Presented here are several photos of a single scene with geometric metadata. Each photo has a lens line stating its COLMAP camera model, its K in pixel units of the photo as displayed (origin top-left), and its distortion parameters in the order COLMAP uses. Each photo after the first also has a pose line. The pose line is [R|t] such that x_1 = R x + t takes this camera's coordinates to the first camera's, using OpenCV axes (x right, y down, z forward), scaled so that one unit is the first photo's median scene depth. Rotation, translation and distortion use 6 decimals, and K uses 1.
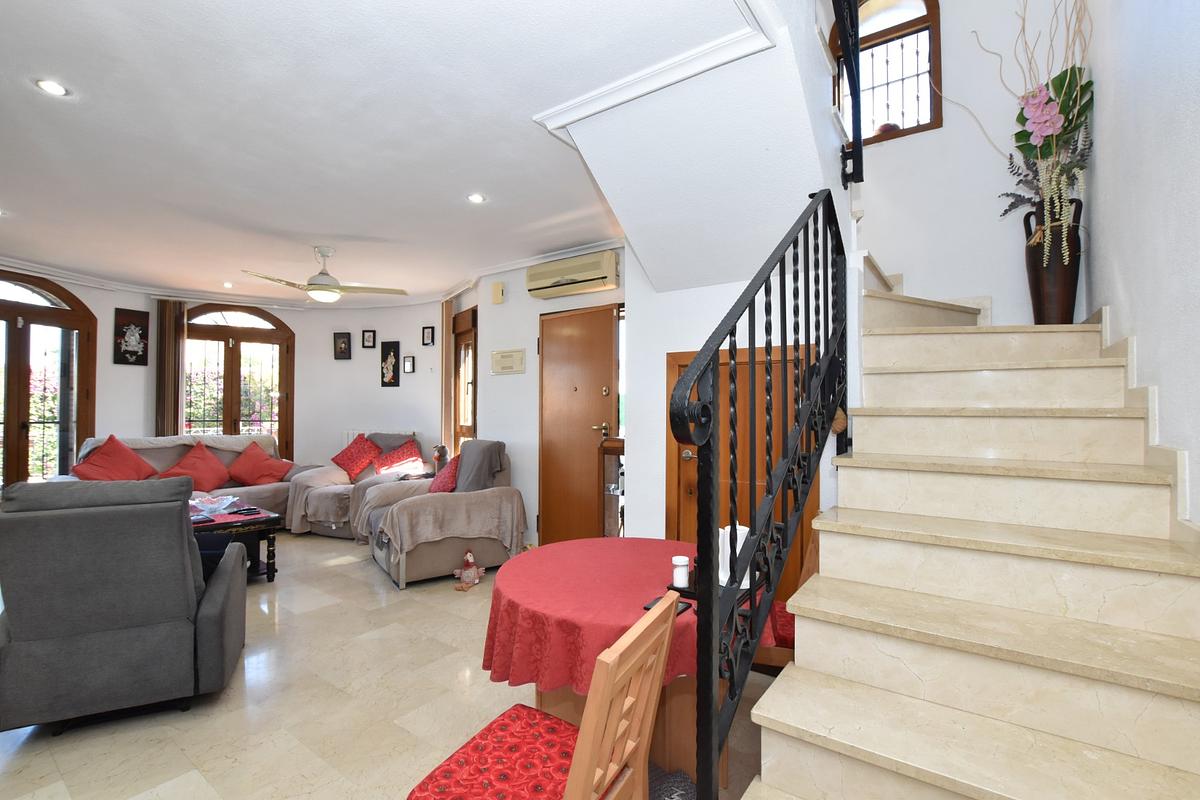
lens RADIAL K [[529.2, 0, 601.2], [0, 529.2, 401.4], [0, 0, 1]] dist [-0.036087, 0.007094]
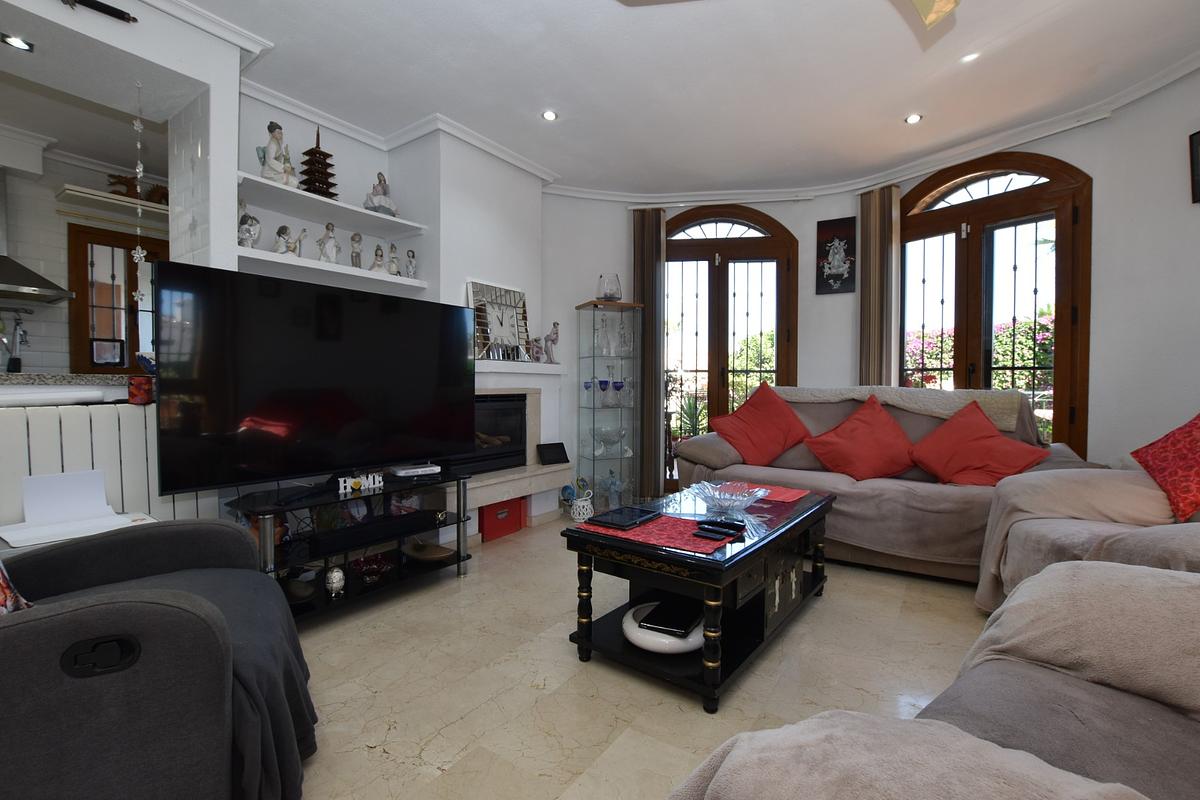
lens RADIAL K [[529.2, 0, 601.2], [0, 529.2, 401.4], [0, 0, 1]] dist [-0.036087, 0.007094]
pose [[0.030978, 0.024538, -0.999219, -0.158180], [0.011939, 0.999618, 0.024918, 0.061471], [0.999449, -0.012702, 0.030673, 0.626366]]
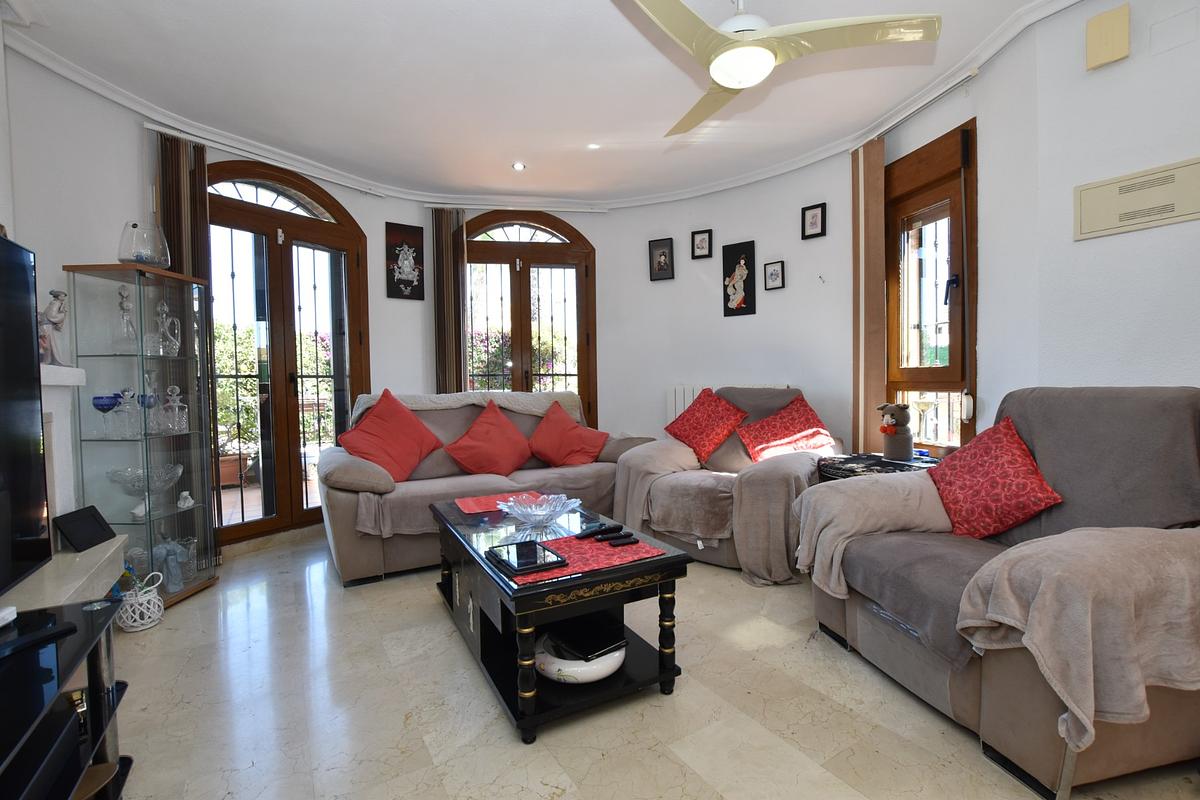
lens RADIAL K [[529.2, 0, 601.2], [0, 529.2, 401.4], [0, 0, 1]] dist [-0.036087, 0.007094]
pose [[0.923417, -0.003148, -0.383784, -0.353853], [0.024605, 0.998395, 0.051014, 0.044531], [0.383008, -0.056550, 0.922013, 0.392118]]
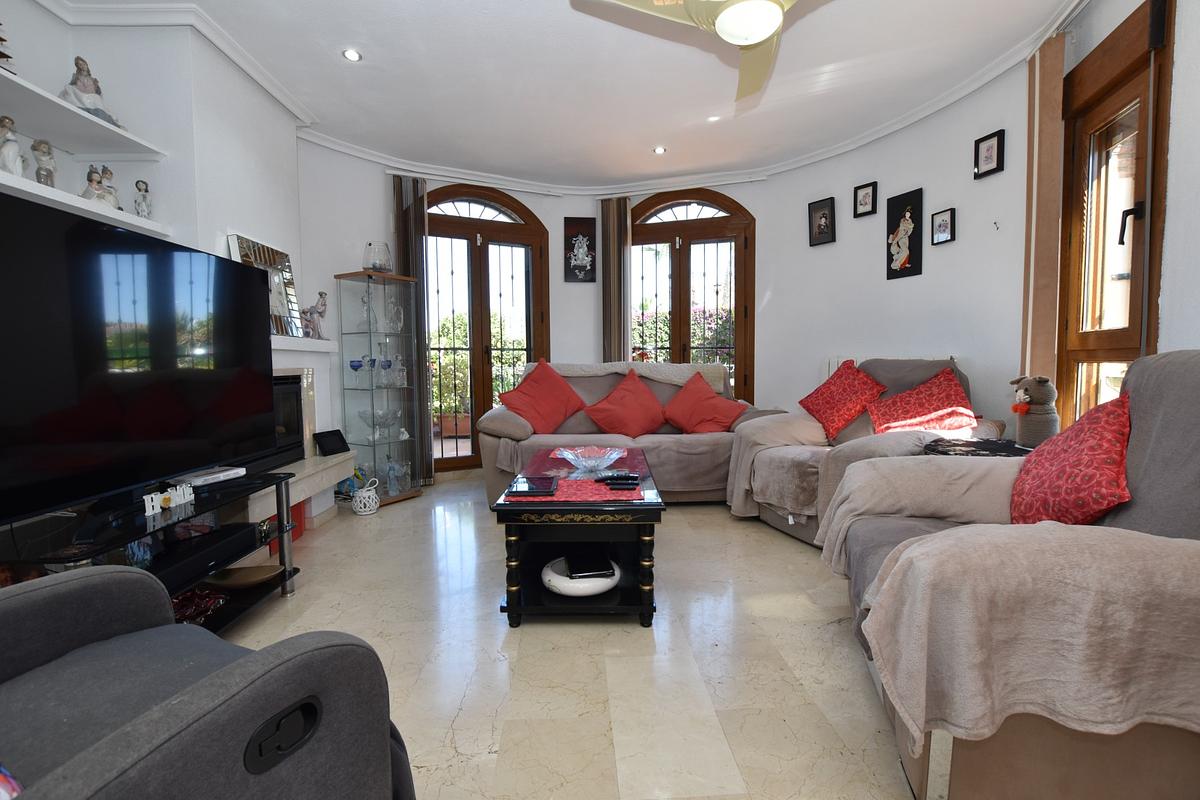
lens RADIAL K [[529.2, 0, 601.2], [0, 529.2, 401.4], [0, 0, 1]] dist [-0.036087, 0.007094]
pose [[0.623677, 0.045911, -0.780333, -0.187626], [0.023208, 0.996746, 0.077192, 0.059798], [0.781337, -0.066252, 0.620582, 0.457844]]
